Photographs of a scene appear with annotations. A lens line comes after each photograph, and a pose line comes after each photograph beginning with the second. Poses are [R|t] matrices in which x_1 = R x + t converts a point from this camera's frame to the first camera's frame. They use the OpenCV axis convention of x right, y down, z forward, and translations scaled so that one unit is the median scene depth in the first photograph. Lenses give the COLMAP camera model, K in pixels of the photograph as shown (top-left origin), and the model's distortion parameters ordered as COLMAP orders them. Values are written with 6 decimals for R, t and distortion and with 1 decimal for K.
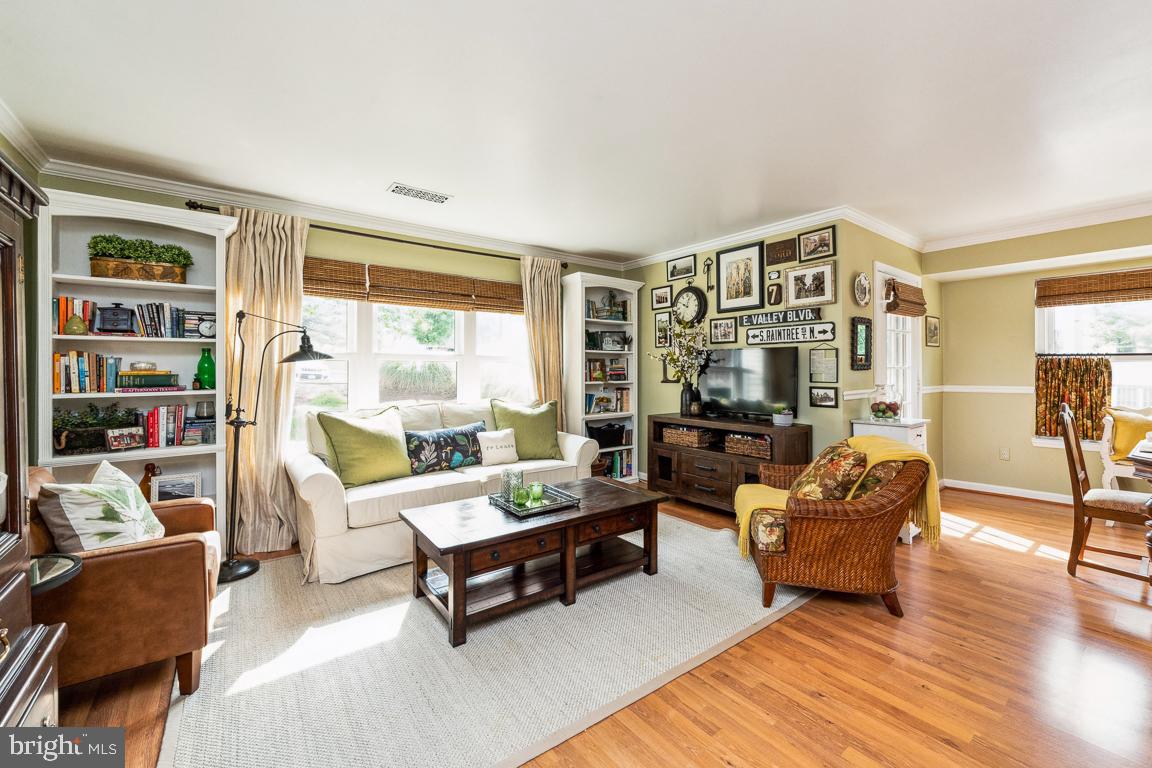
lens RADIAL K [[477.7, 0, 587.6], [0, 477.7, 367.5], [0, 0, 1]] dist [-0.001517, -0.000861]
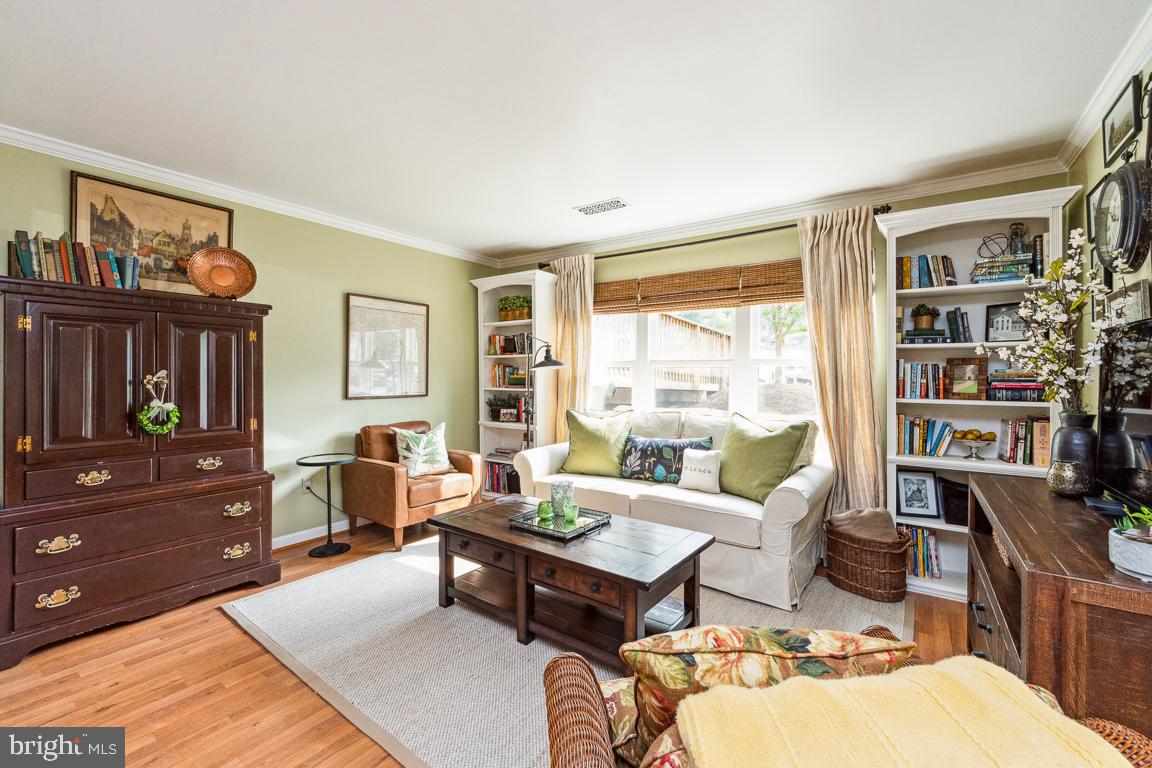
lens RADIAL K [[477.7, 0, 614.7], [0, 477.7, 370.2], [0, 0, 1]] dist [-0.001517, -0.000861]
pose [[0.300081, -0.003384, -0.953908, 0.490631], [-0.001858, 0.999990, -0.004131, -0.001754], [0.953912, 0.003012, 0.300072, 0.538770]]
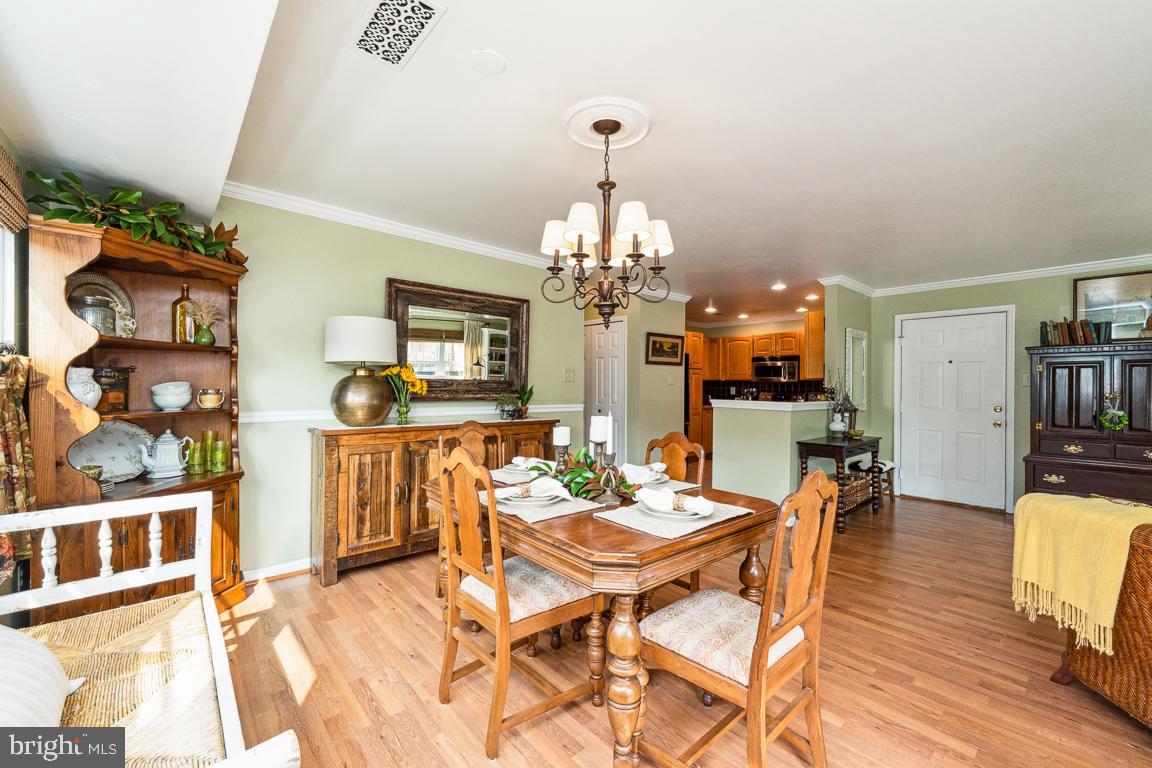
lens RADIAL K [[477.7, 0, 581.5], [0, 477.7, 383.4], [0, 0, 1]] dist [-0.001517, -0.000861]
pose [[-0.997647, -0.009617, -0.067879, 0.927228], [-0.009413, 0.999950, -0.003322, -0.007044], [0.067907, -0.002675, -0.997688, 1.074890]]
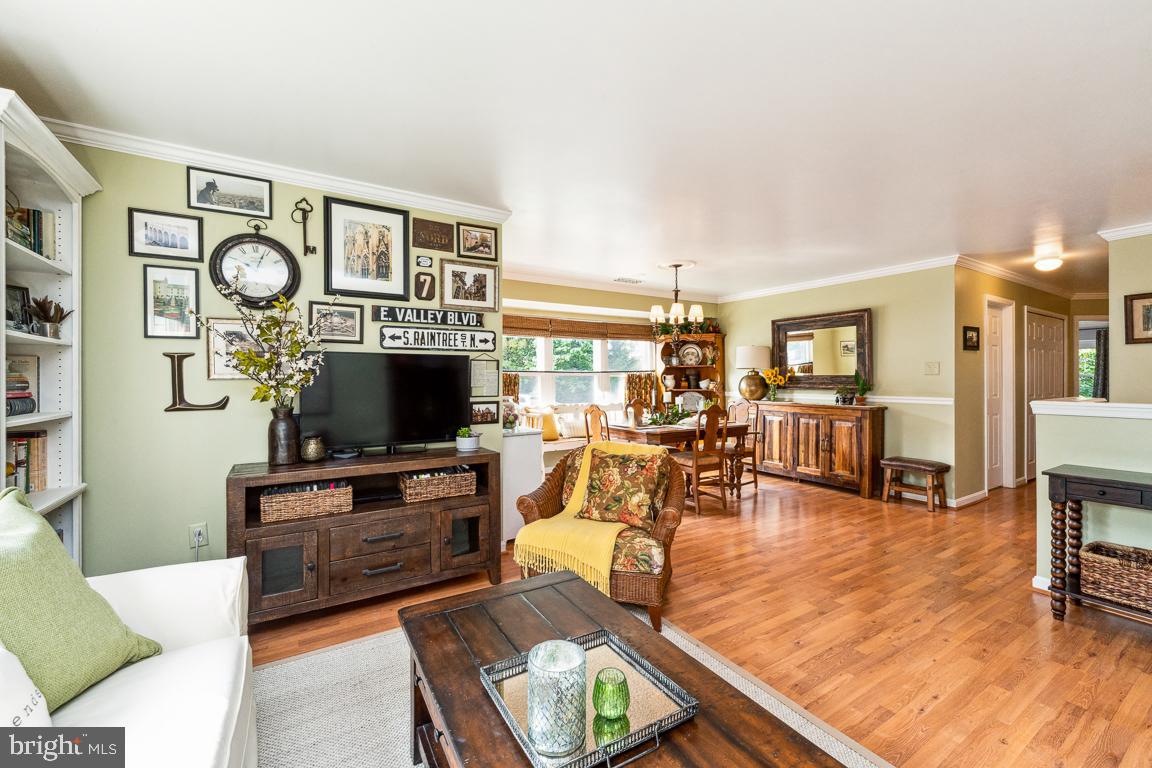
lens RADIAL K [[477.7, 0, 603.3], [0, 477.7, 381.1], [0, 0, 1]] dist [-0.001517, -0.000861]
pose [[0.071542, -0.000559, 0.997437, -0.354146], [-0.000450, 1.000000, 0.000593, 0.000869], [-0.997437, -0.000492, 0.071542, 0.634662]]
